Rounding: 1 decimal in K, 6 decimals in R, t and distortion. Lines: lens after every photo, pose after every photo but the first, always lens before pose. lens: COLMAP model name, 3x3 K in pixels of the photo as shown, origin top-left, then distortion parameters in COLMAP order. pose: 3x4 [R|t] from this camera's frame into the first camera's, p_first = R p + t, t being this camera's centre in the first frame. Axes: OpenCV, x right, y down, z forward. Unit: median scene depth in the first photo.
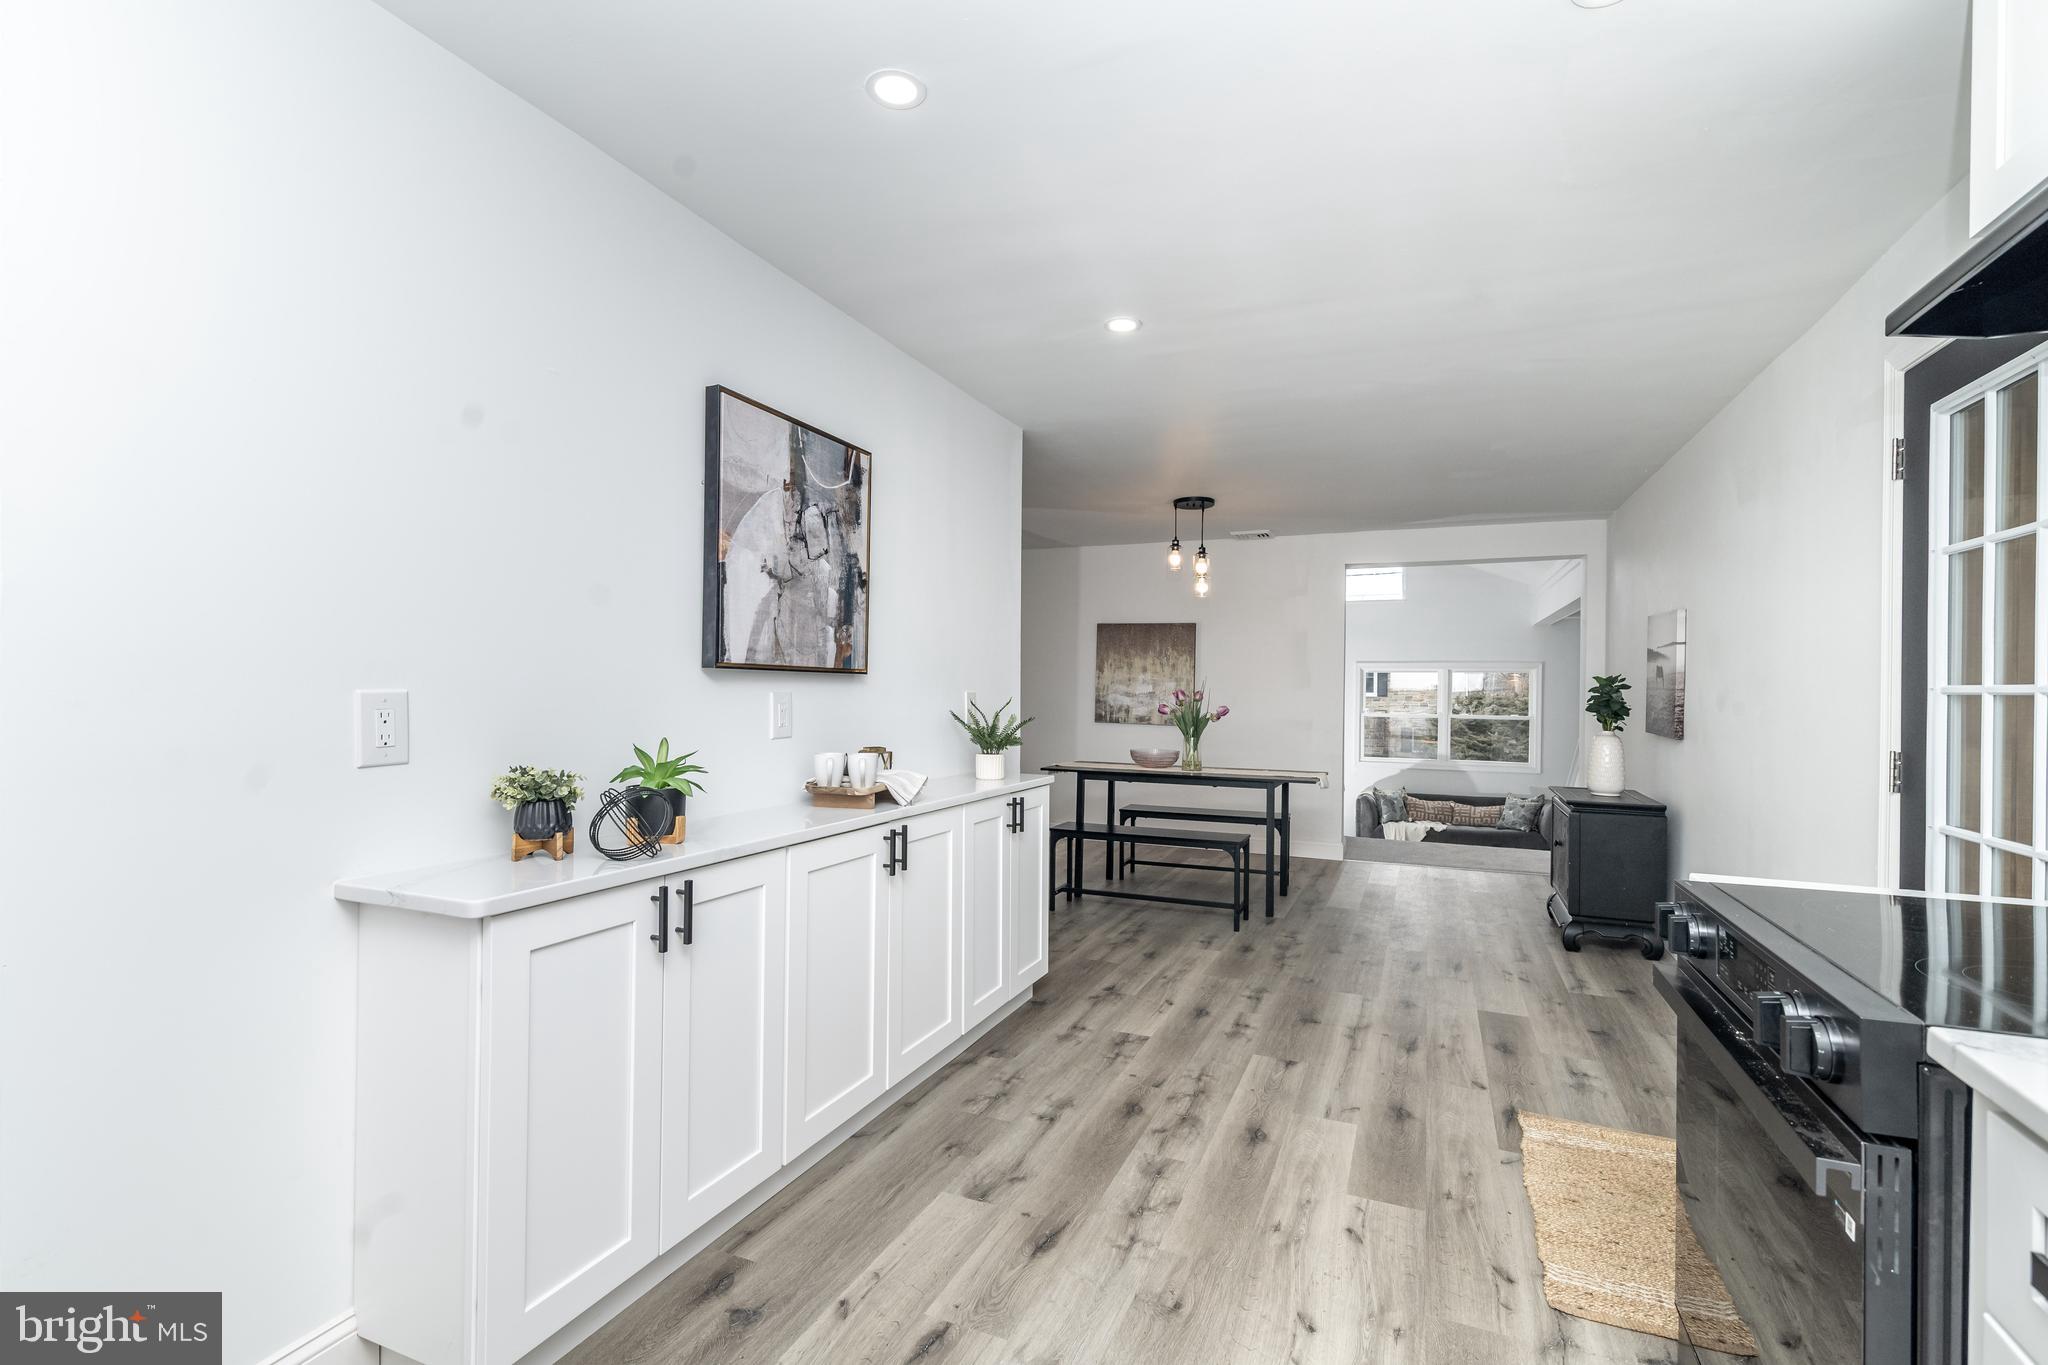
lens RADIAL K [[928.1, 0, 1029.3], [0, 928.1, 691.1], [0, 0, 1]] dist [0.000137, 0.000263]
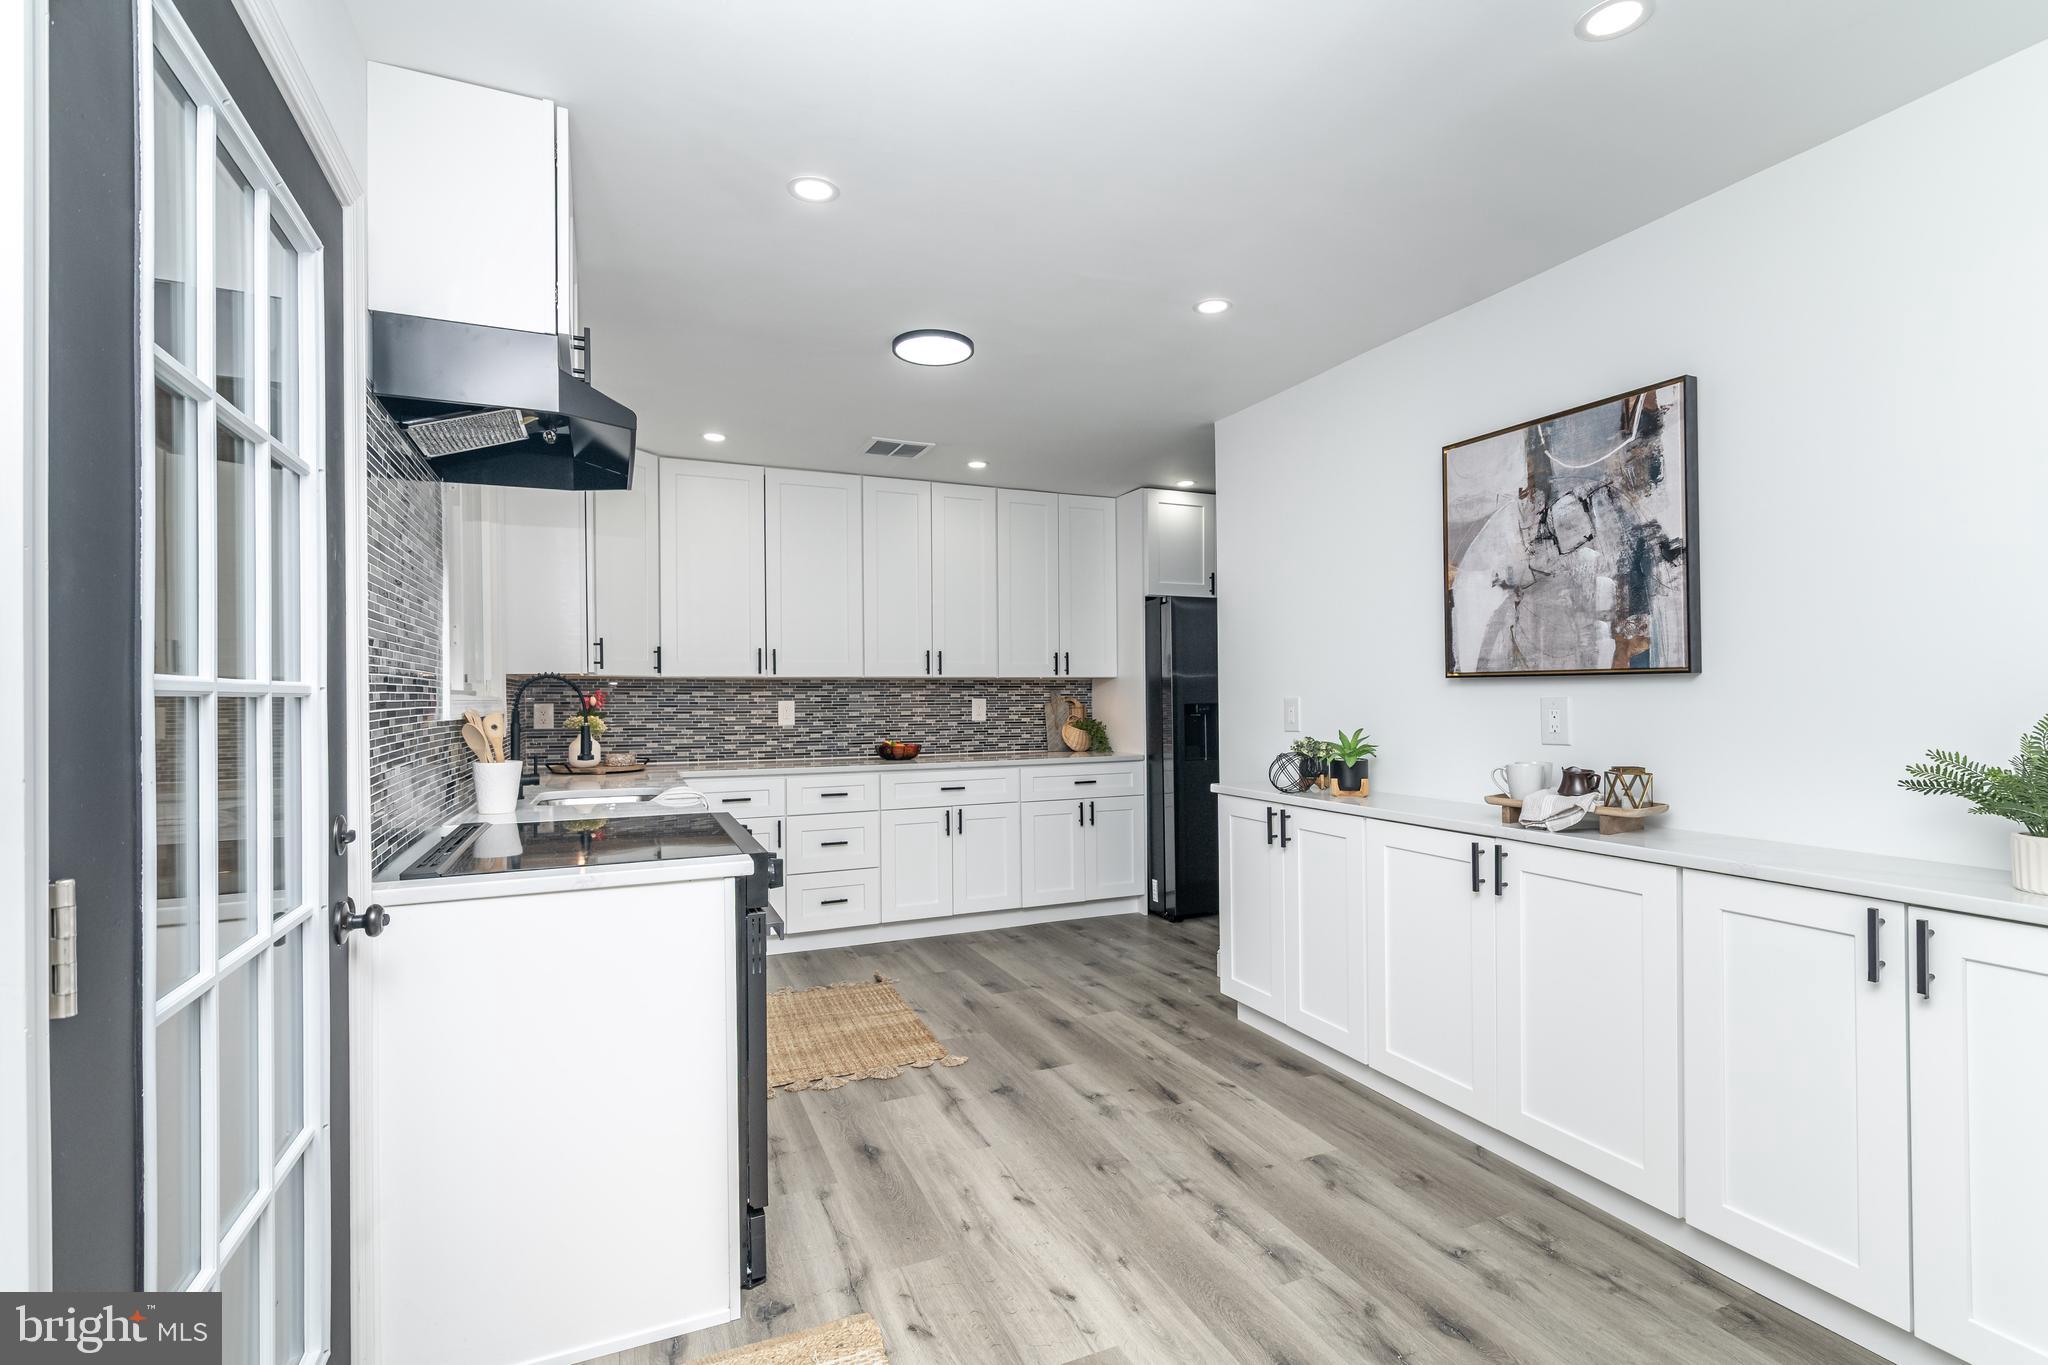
lens RADIAL K [[928.1, 0, 1029.3], [0, 928.1, 691.1], [0, 0, 1]] dist [0.000137, 0.000263]
pose [[-0.682284, -0.006927, -0.731055, 0.843901], [0.000551, 0.999950, -0.009989, 0.004144], [0.731087, -0.007218, -0.682246, 1.297188]]
